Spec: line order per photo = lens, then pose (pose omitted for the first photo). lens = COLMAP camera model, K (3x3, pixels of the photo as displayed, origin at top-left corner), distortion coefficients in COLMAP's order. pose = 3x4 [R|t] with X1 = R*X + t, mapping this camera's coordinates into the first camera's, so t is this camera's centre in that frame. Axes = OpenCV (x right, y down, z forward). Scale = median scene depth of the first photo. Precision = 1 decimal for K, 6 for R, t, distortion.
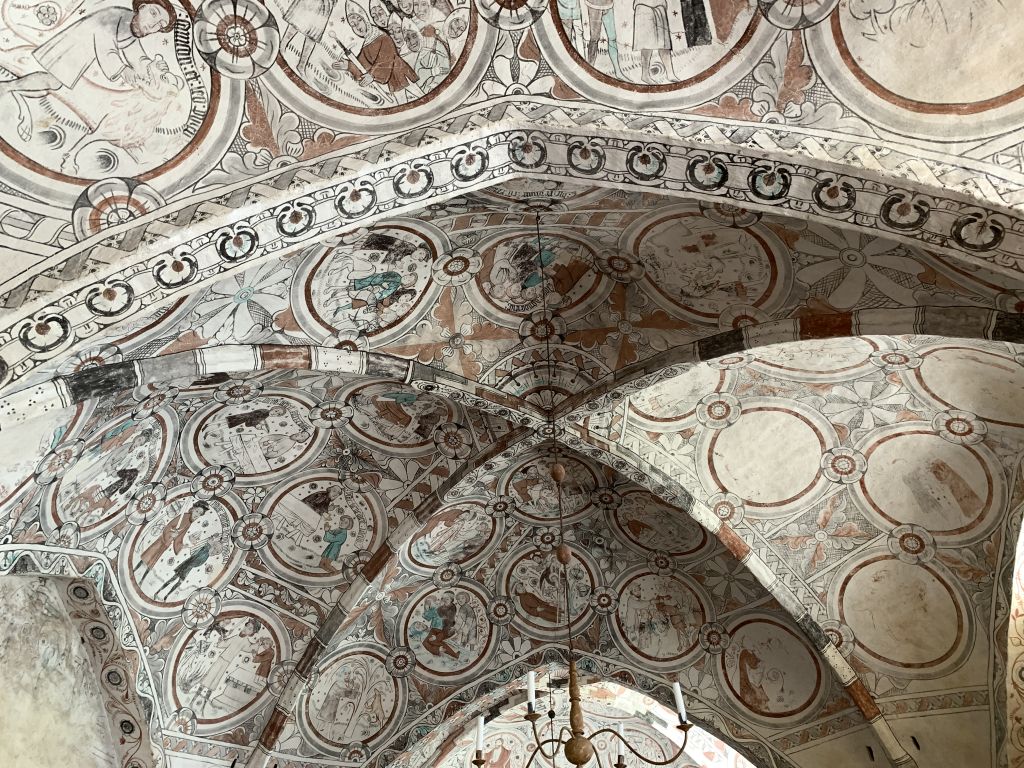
lens RADIAL K [[791.2, 0, 516.9], [0, 791.2, 377.0], [0, 0, 1]] dist [0.021320, -0.028974]
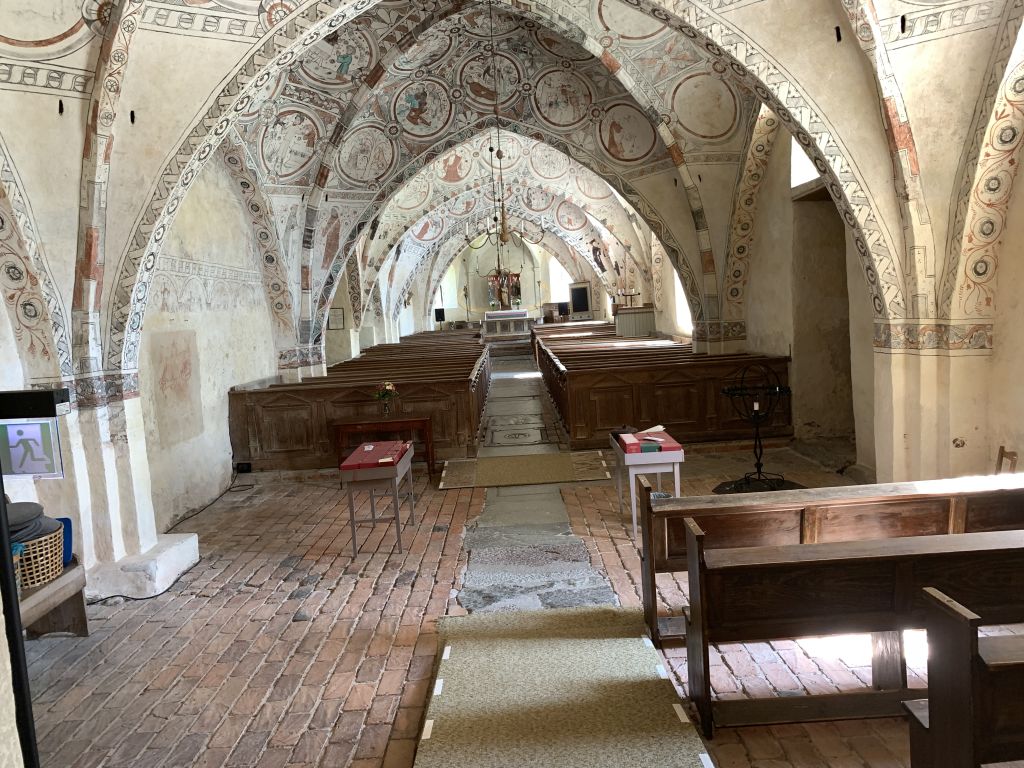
lens RADIAL K [[796.4, 0, 514.5], [0, 796.4, 351.2], [0, 0, 1]] dist [-0.002299, -0.000490]
pose [[0.997245, -0.039067, 0.063049, -0.027434], [-0.014231, 0.733472, 0.679570, -0.392244], [-0.072794, -0.678596, 0.730896, -0.450053]]
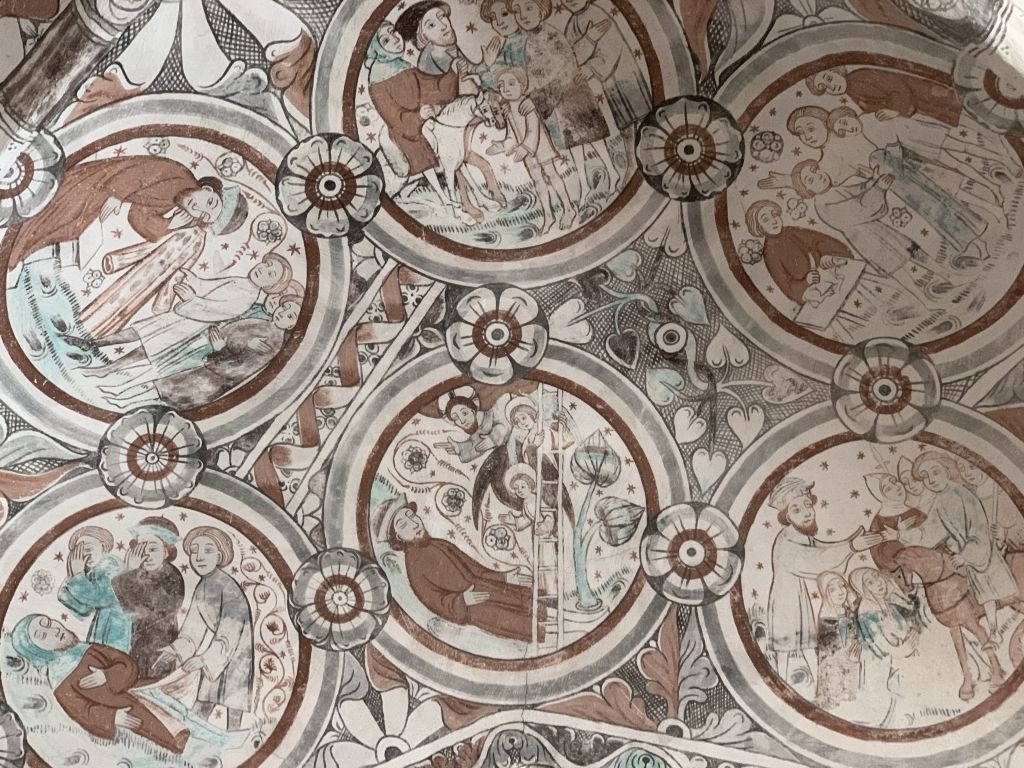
lens RADIAL K [[1522.2, 0, 512.1], [0, 1522.2, 355.5], [0, 0, 1]] dist [0.017987, 0.064481]
pose [[0.999889, -0.006370, 0.013435, 0.039109], [0.008878, 0.980604, -0.195800, 0.341459], [-0.011927, 0.195898, 0.980552, 0.463867]]
